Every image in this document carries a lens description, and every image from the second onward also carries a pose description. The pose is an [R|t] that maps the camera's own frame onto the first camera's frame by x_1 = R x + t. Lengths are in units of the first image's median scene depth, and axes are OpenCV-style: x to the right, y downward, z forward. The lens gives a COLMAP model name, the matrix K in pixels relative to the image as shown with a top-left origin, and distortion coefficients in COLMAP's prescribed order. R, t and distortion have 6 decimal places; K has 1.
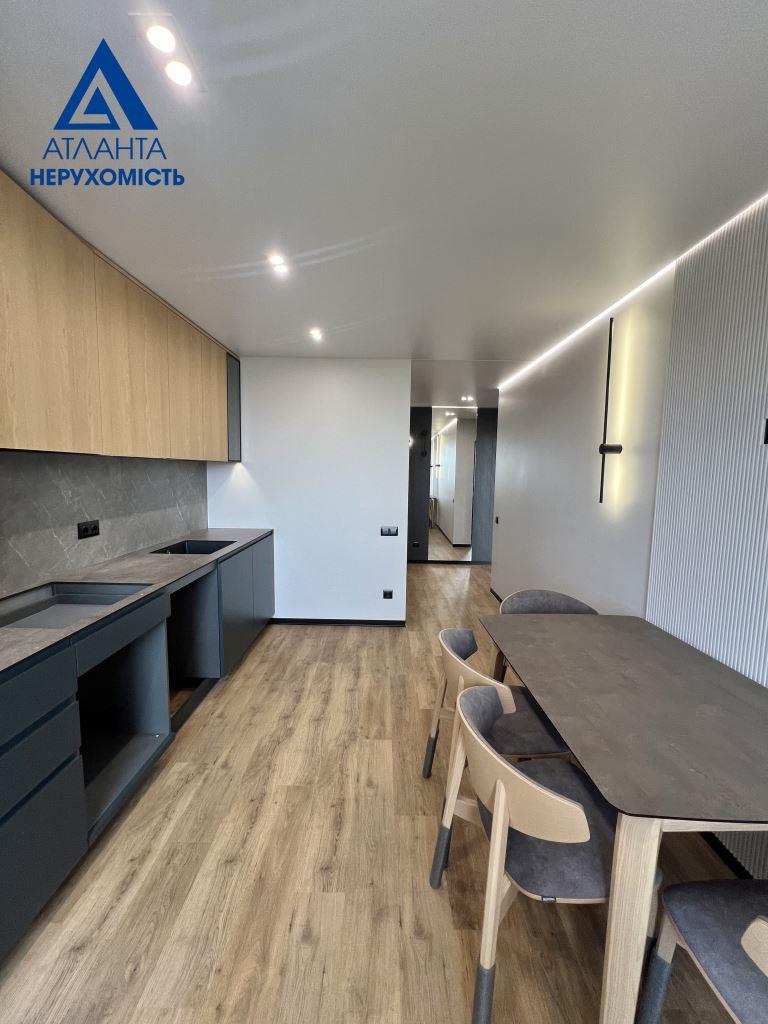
lens RADIAL K [[407.2, 0, 379.6], [0, 407.2, 515.1], [0, 0, 1]] dist [-0.001714, -0.000050]
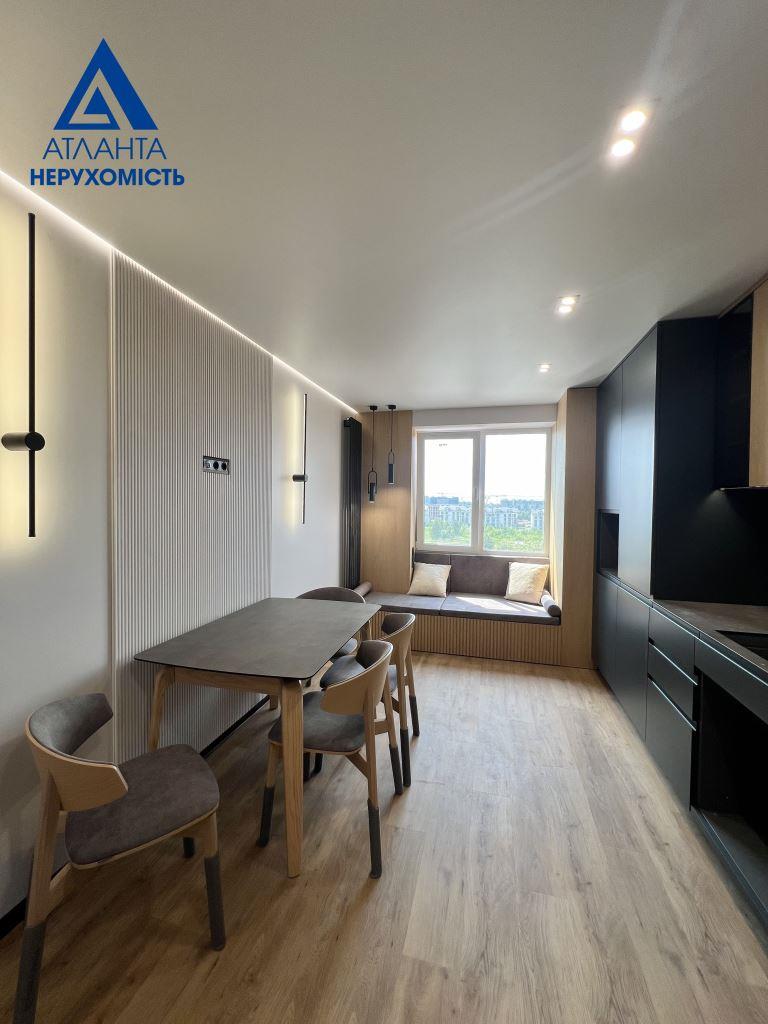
lens RADIAL K [[411.0, 0, 383.6], [0, 411.0, 512.4], [0, 0, 1]] dist [-0.005330, 0.001229]
pose [[-0.968375, -0.035006, 0.247032, -0.078943], [-0.002440, 0.991390, 0.130921, -0.175205], [-0.249488, 0.126177, -0.960122, 1.790587]]
